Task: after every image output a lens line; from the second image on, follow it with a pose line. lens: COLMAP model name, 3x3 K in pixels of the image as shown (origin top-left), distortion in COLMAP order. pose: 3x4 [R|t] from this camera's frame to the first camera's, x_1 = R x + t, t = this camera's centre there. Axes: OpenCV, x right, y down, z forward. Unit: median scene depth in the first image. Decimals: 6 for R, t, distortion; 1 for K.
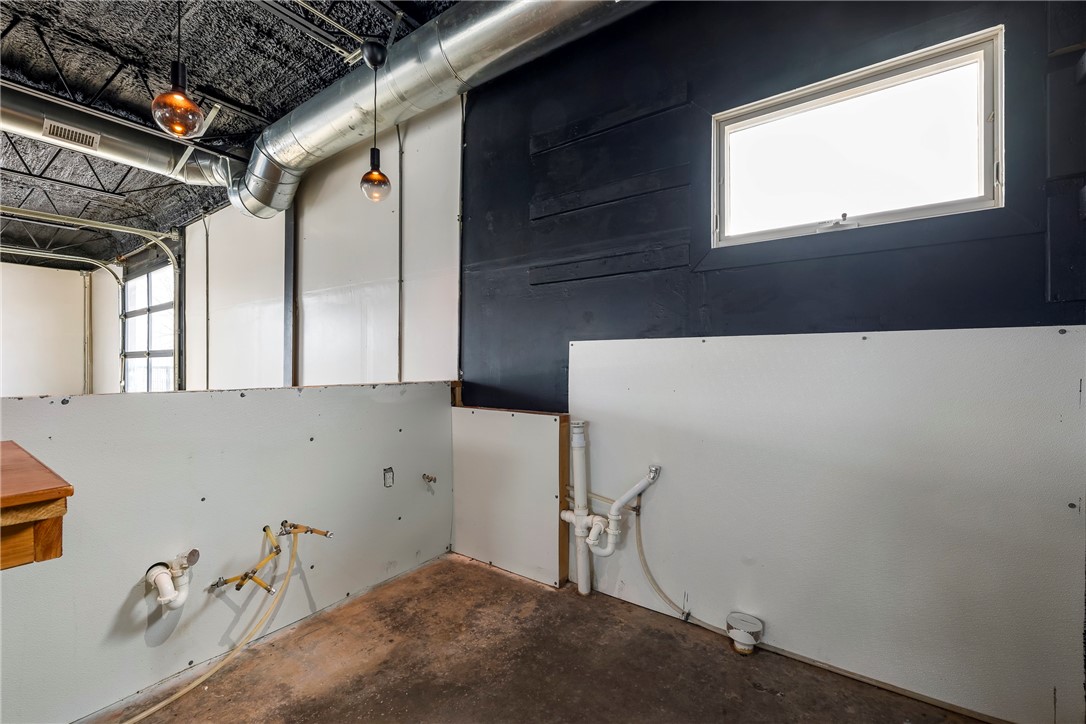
lens RADIAL K [[449.8, 0, 543.0], [0, 449.8, 362.0], [0, 0, 1]] dist [-0.000988, -0.000044]
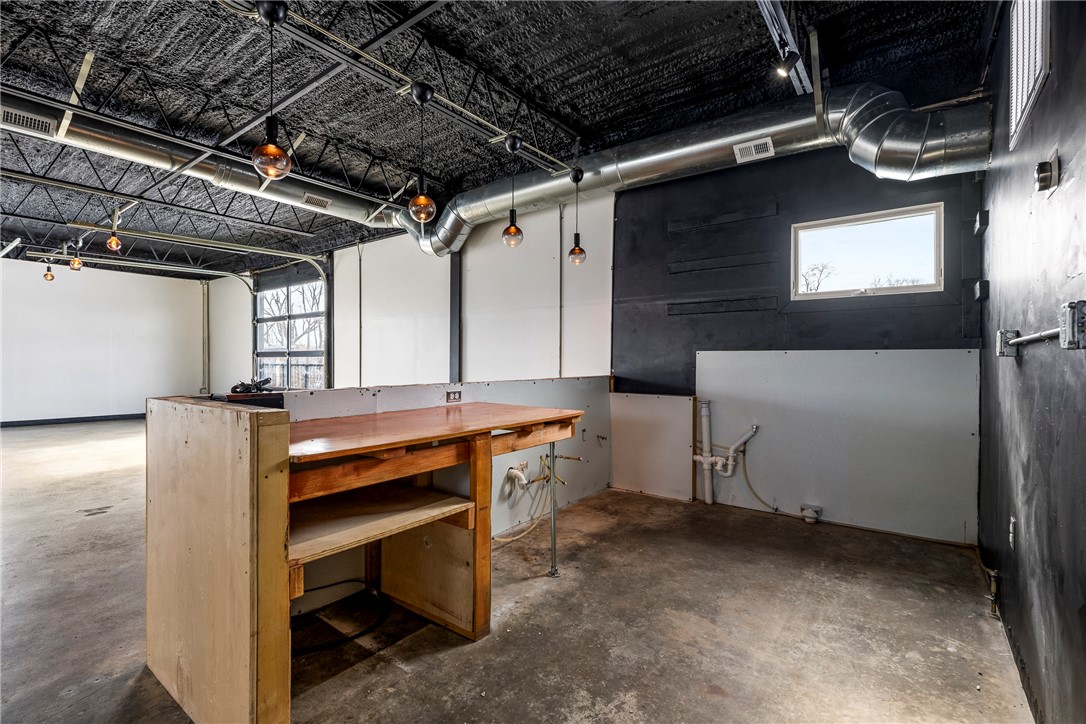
lens RADIAL K [[490.5, 0, 542.2], [0, 490.5, 359.2], [0, 0, 1]] dist [0.000080, 0.000131]
pose [[0.999611, 0.000182, -0.027872, -0.453181], [-0.000073, 0.999992, 0.003909, -0.024383], [0.027872, -0.003905, 0.999604, -0.787724]]
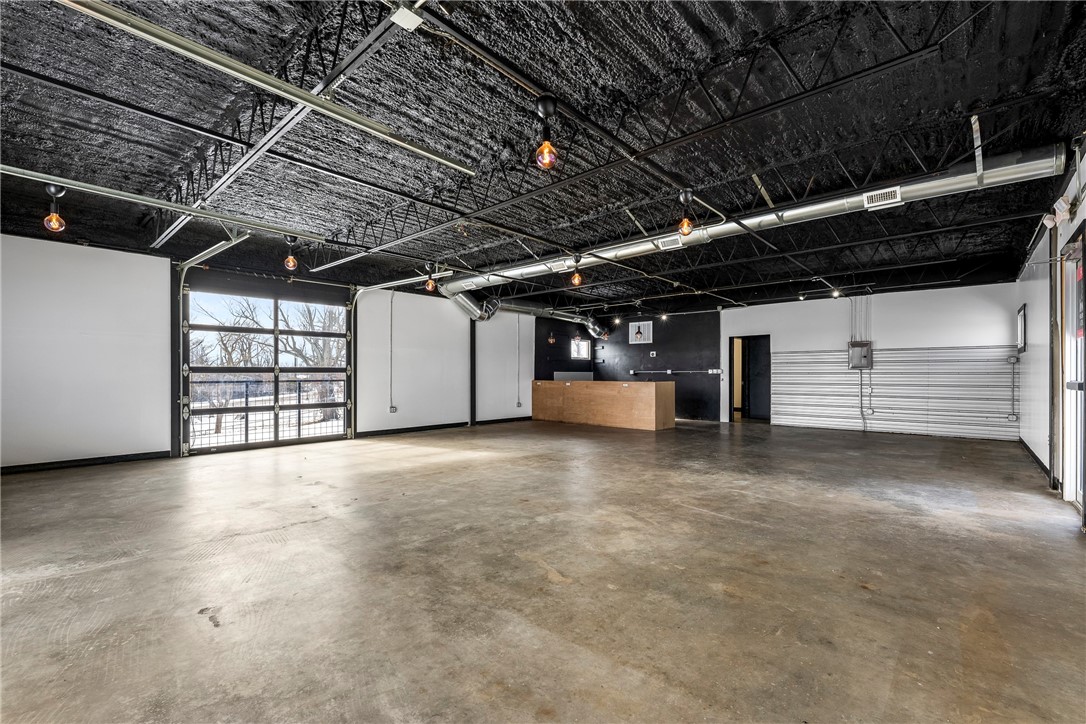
lens RADIAL K [[473.1, 0, 545.9], [0, 473.1, 375.6], [0, 0, 1]] dist [0.013311, -0.000084]
pose [[0.100741, -0.004182, 0.994904, -5.582727], [-0.001534, 0.999989, 0.004359, -0.028574], [-0.994912, -0.001965, 0.100733, 0.547097]]
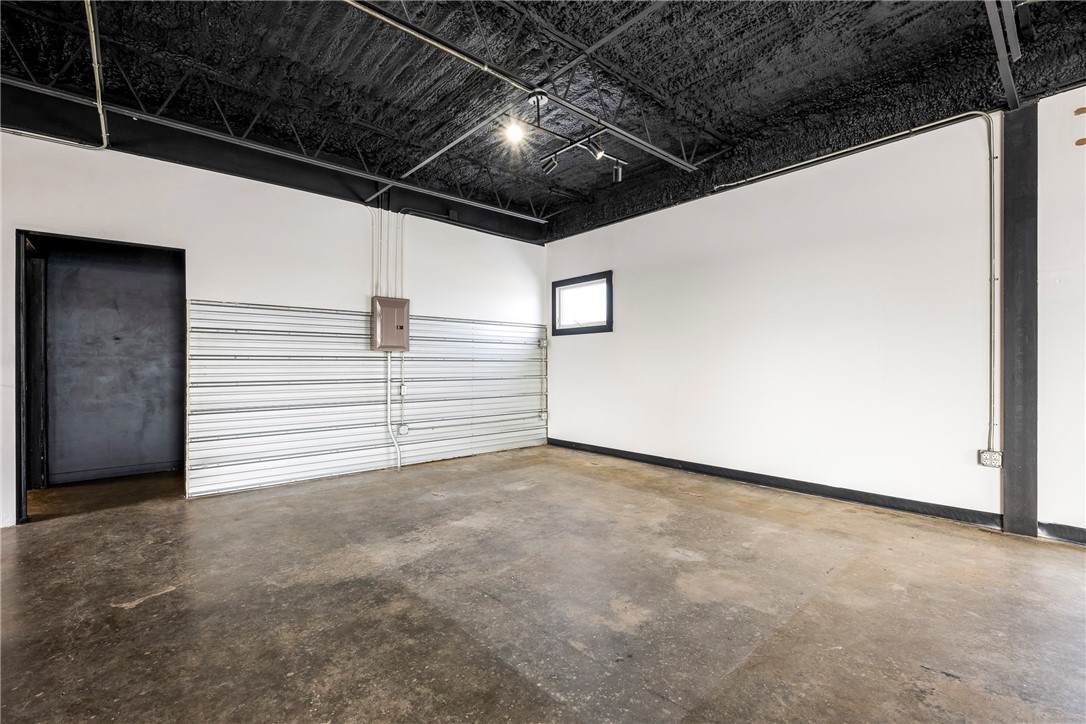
lens RADIAL K [[468.0, 0, 543.0], [0, 468.0, 362.0], [0, 0, 1]] dist [-0.001278, 0.000006]
pose [[-0.976747, -0.000085, 0.214393, -2.238708], [-0.001544, 0.999977, -0.006640, -0.006495], [-0.214388, -0.006816, -0.976725, 0.163928]]
